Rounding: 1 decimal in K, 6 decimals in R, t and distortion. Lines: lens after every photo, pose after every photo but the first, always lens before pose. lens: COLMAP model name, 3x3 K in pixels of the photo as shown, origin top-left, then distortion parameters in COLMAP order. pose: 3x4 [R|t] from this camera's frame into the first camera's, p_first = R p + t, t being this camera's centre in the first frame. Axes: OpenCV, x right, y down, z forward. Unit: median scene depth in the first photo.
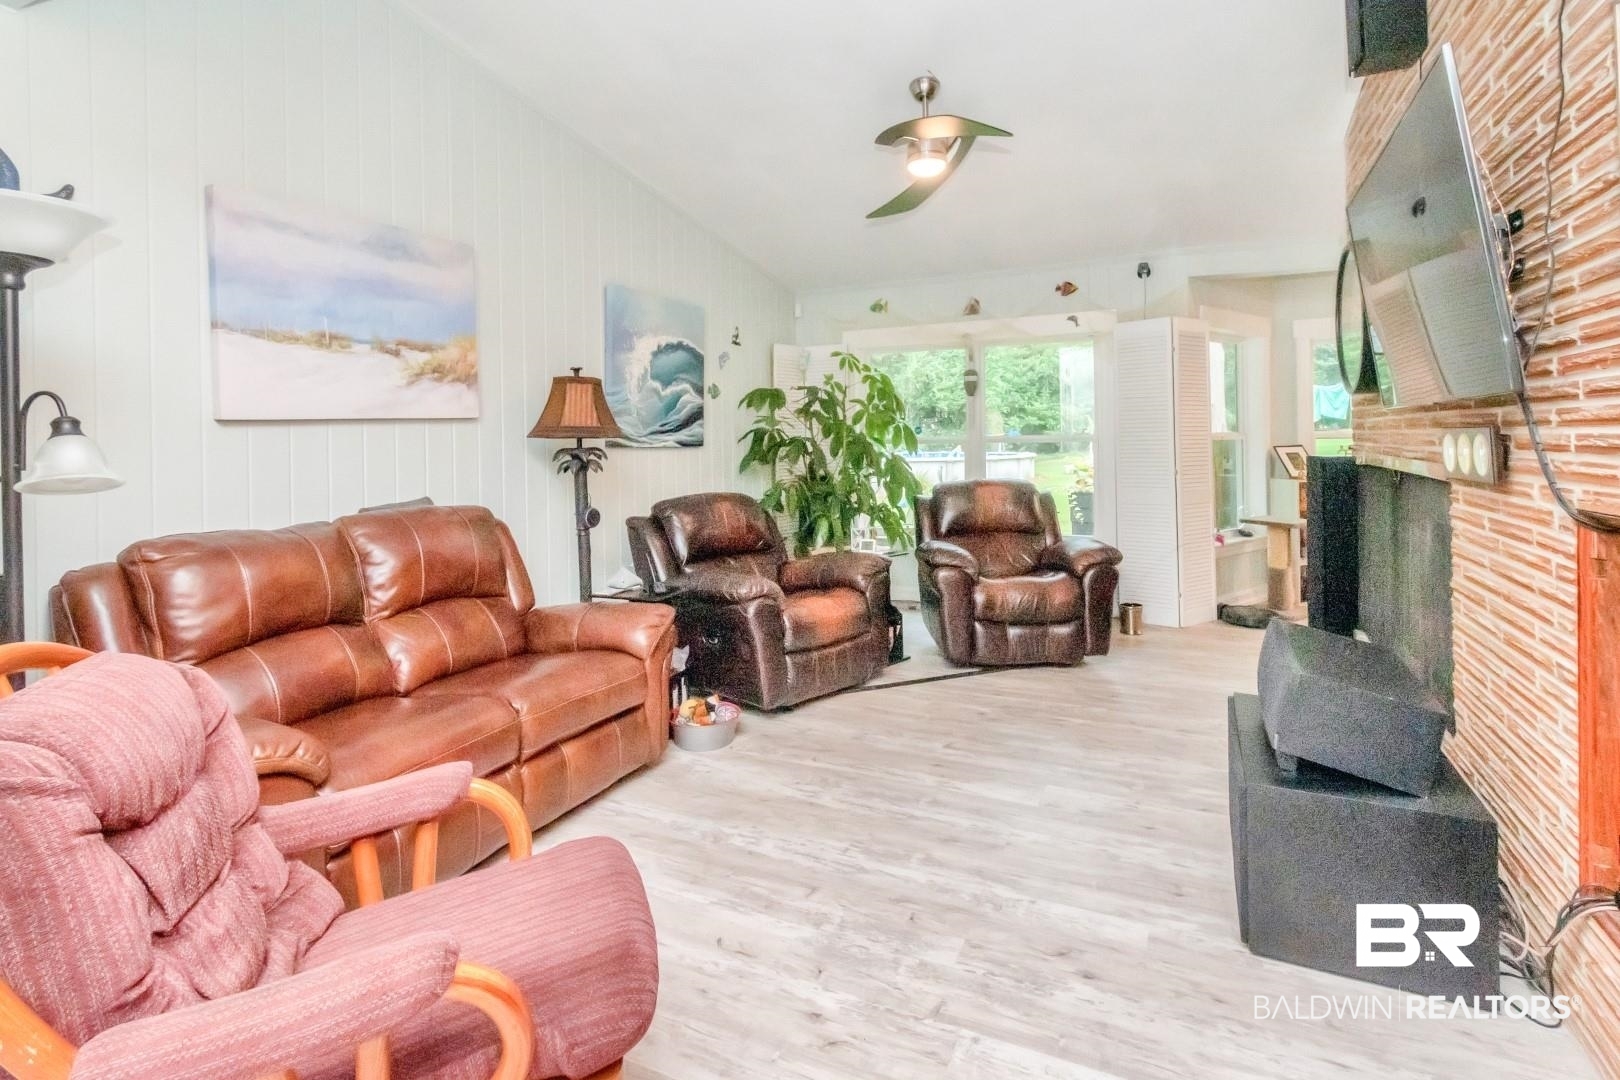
lens RADIAL K [[713.7, 0, 812.8], [0, 713.7, 436.7], [0, 0, 1]] dist [-0.000986, 0.000048]
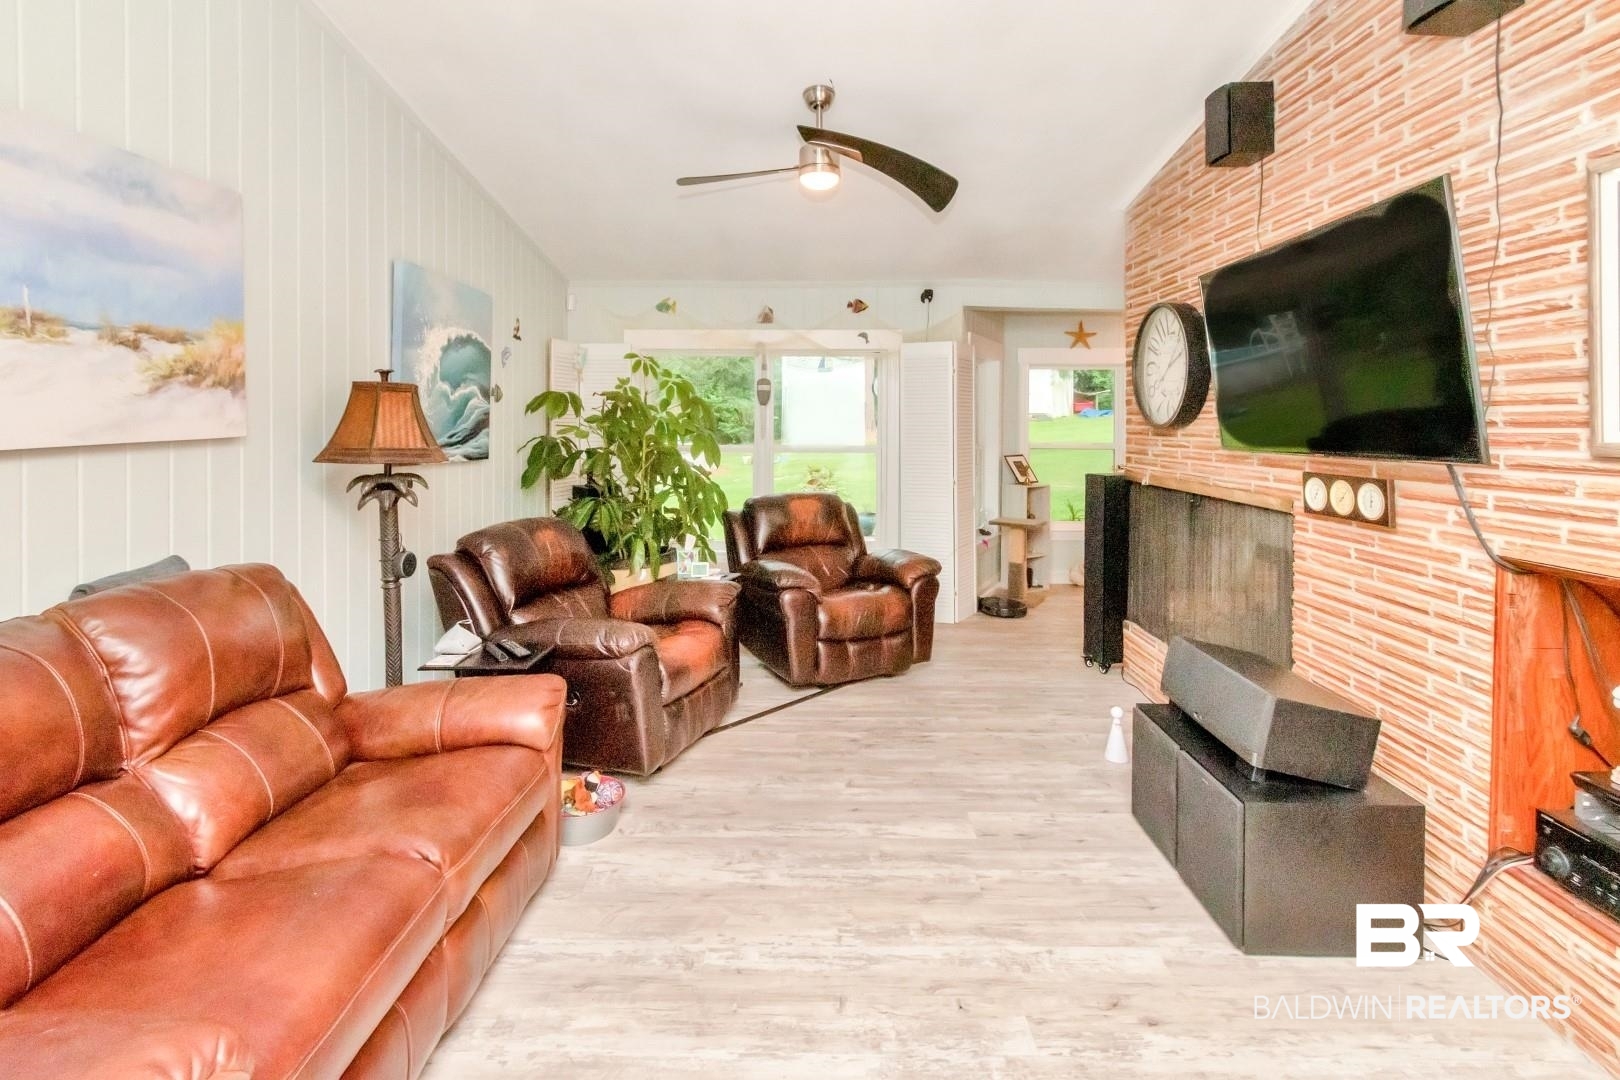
lens RADIAL K [[713.5, 0, 769.2], [0, 713.5, 430.1], [0, 0, 1]] dist [0.000909, 0.000173]
pose [[0.920893, 0.013548, 0.389579, -0.278861], [-0.016371, 0.999858, 0.003928, -0.046911], [-0.389471, -0.009995, 0.920985, 0.146708]]
